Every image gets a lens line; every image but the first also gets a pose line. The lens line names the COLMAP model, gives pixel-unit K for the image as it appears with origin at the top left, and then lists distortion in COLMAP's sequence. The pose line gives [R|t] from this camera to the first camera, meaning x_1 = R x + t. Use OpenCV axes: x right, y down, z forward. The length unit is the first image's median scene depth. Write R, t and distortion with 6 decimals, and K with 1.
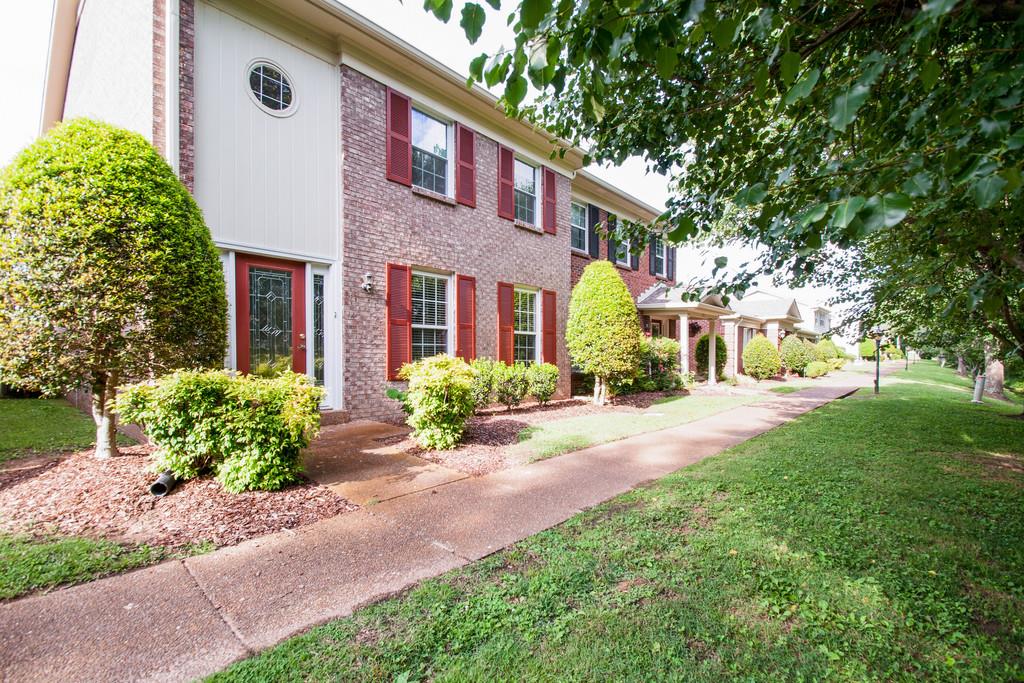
lens RADIAL K [[444.6, 0, 507.4], [0, 444.6, 356.3], [0, 0, 1]] dist [0.002142, 0.000269]
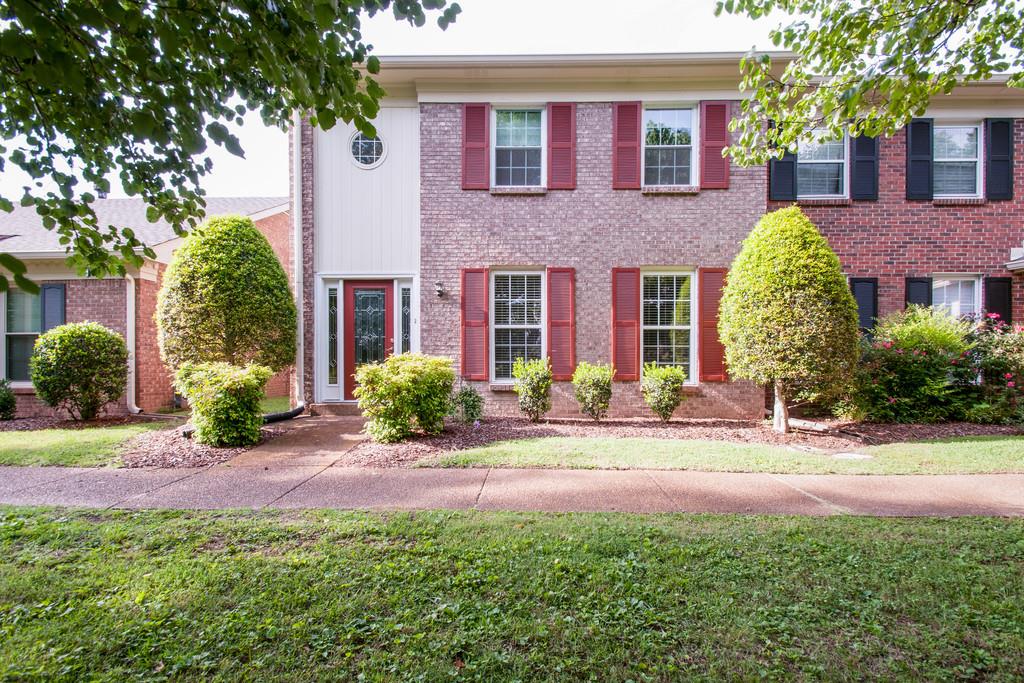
lens RADIAL K [[444.6, 0, 507.4], [0, 444.6, 356.3], [0, 0, 1]] dist [0.002142, 0.000269]
pose [[0.671946, -0.011631, -0.740509, 0.555281], [-0.003386, 0.999818, -0.018776, 0.016953], [0.740592, 0.015124, 0.671784, 0.358964]]
